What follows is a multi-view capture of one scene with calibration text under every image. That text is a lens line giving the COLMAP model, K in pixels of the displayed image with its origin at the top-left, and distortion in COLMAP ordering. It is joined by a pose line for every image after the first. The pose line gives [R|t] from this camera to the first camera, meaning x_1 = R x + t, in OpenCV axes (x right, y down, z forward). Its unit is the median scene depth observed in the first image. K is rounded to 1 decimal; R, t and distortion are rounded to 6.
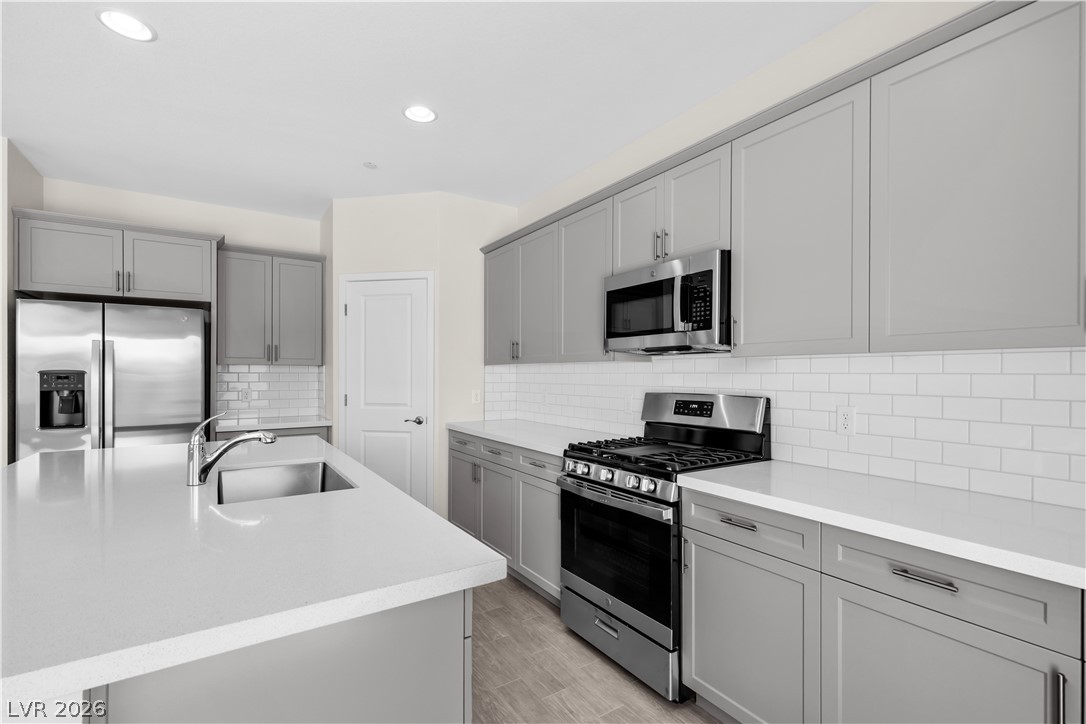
lens RADIAL K [[493.8, 0, 547.9], [0, 493.8, 372.8], [0, 0, 1]] dist [0.000096, -0.000083]
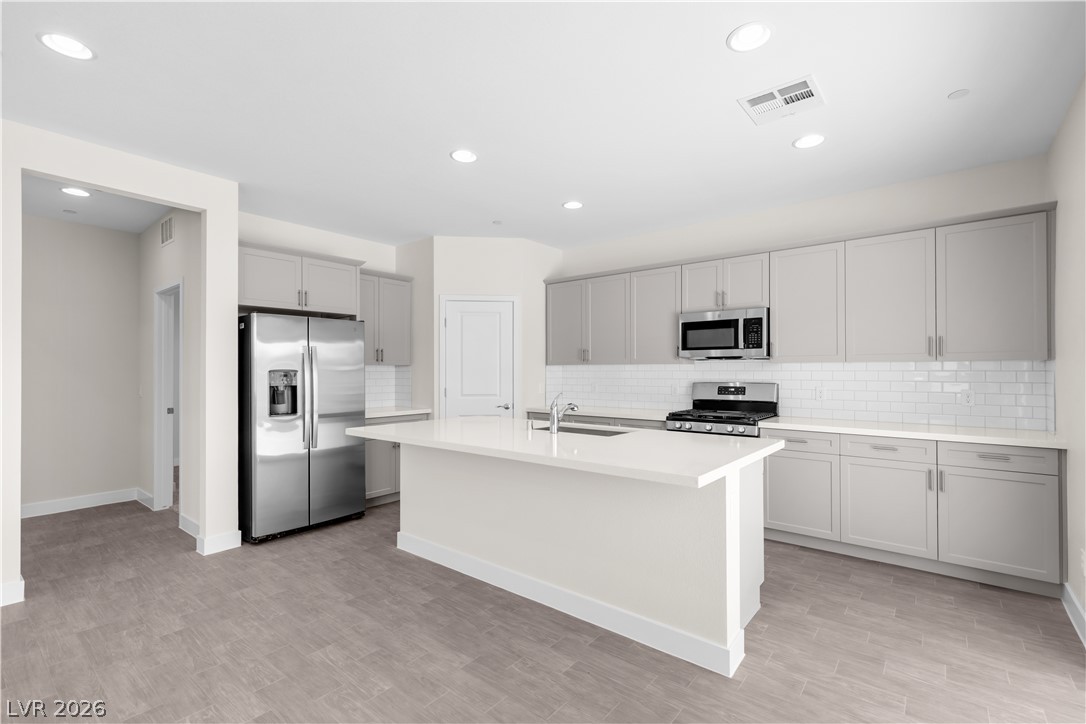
lens RADIAL K [[485.5, 0, 547.8], [0, 485.5, 367.5], [0, 0, 1]] dist [-0.000233, -0.000194]
pose [[0.953918, -0.000808, 0.300067, -0.721160], [0.002554, 0.999982, -0.005428, -0.003021], [-0.300057, 0.005944, 0.953903, -0.391105]]
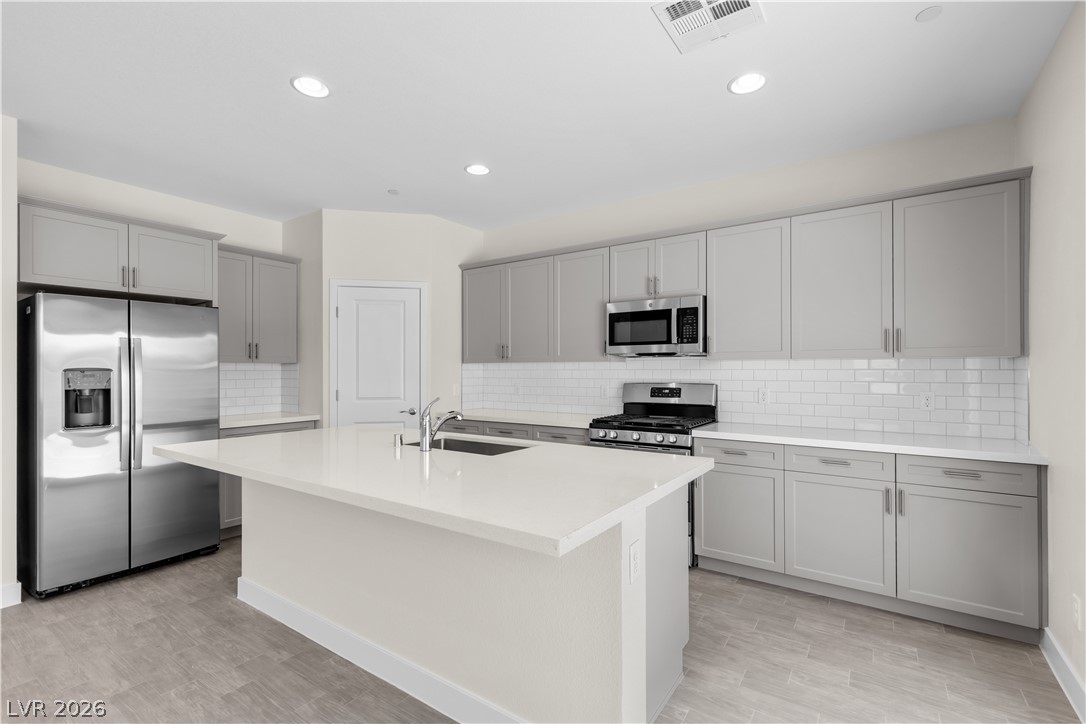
lens RADIAL K [[485.5, 0, 547.8], [0, 485.5, 367.5], [0, 0, 1]] dist [-0.000233, -0.000194]
pose [[0.926437, -0.001170, 0.376449, -0.515411], [0.002522, 0.999992, -0.003099, -0.001857], [-0.376442, 0.003820, 0.926432, -0.219099]]
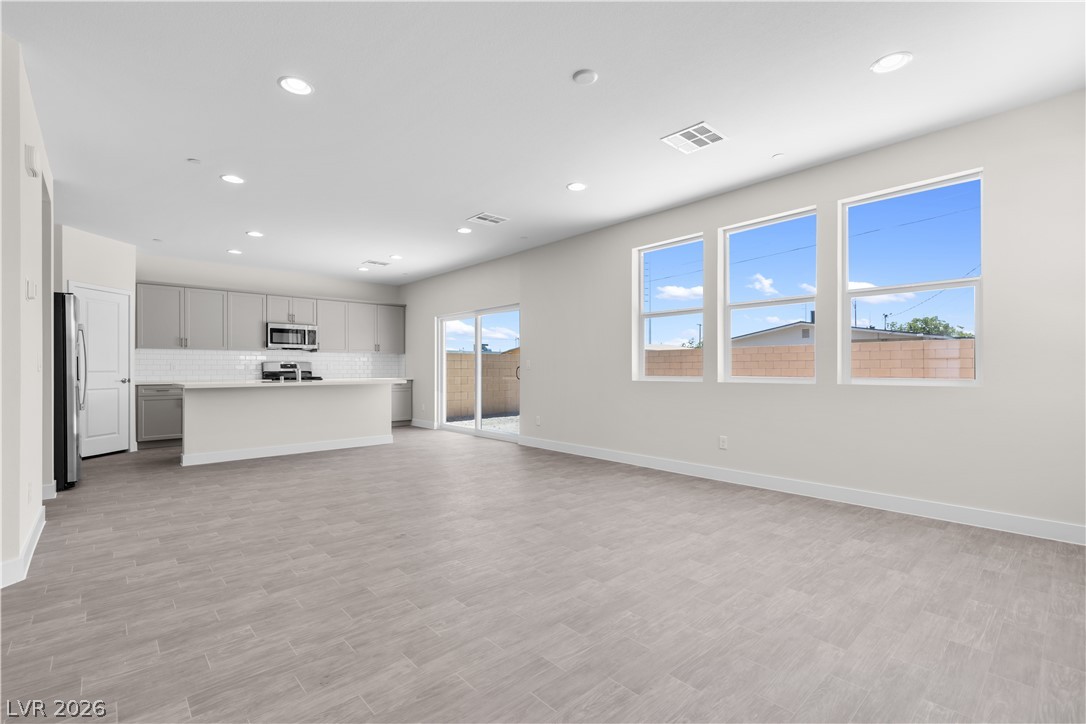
lens RADIAL K [[497.4, 0, 541.6], [0, 497.4, 321.7], [0, 0, 1]] dist [0.003979, -0.000053]
pose [[-0.146179, 0.094382, 0.984746, -2.772072], [0.001905, 0.995463, -0.095127, 0.081061], [-0.989256, -0.012030, -0.145695, -0.174928]]
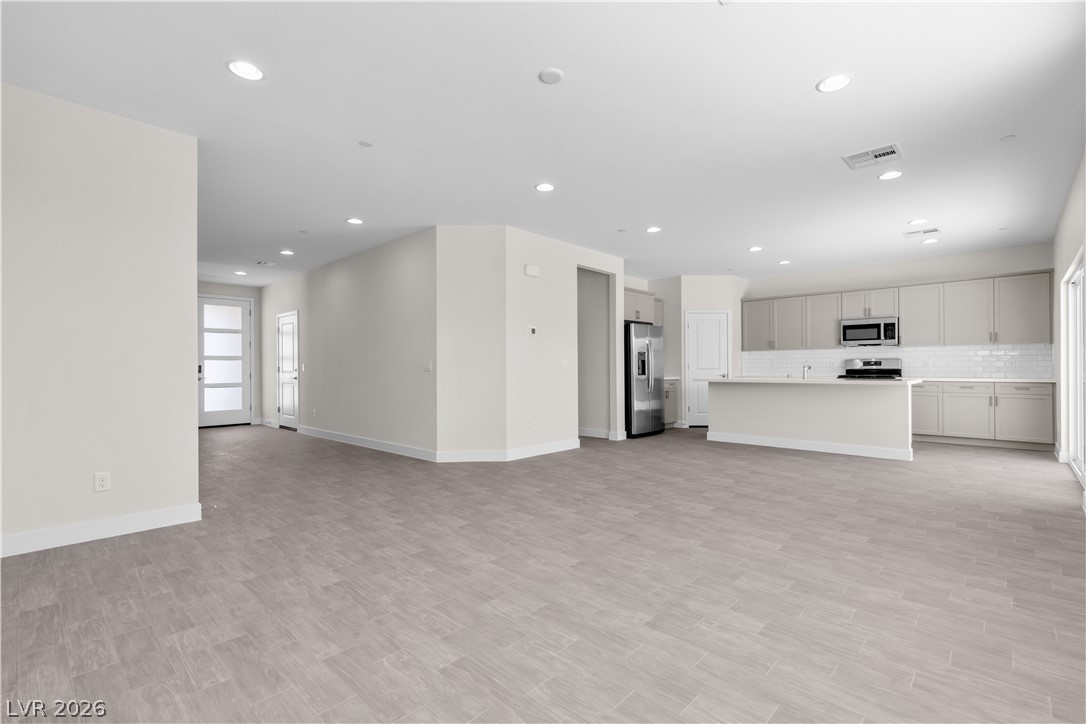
lens RADIAL K [[485.5, 0, 547.8], [0, 485.5, 367.5], [0, 0, 1]] dist [-0.000233, -0.000194]
pose [[0.975188, -0.005081, 0.221322, -2.021166], [0.005257, 0.999986, -0.000208, 0.072935], [-0.221318, 0.001367, 0.975201, -1.309063]]
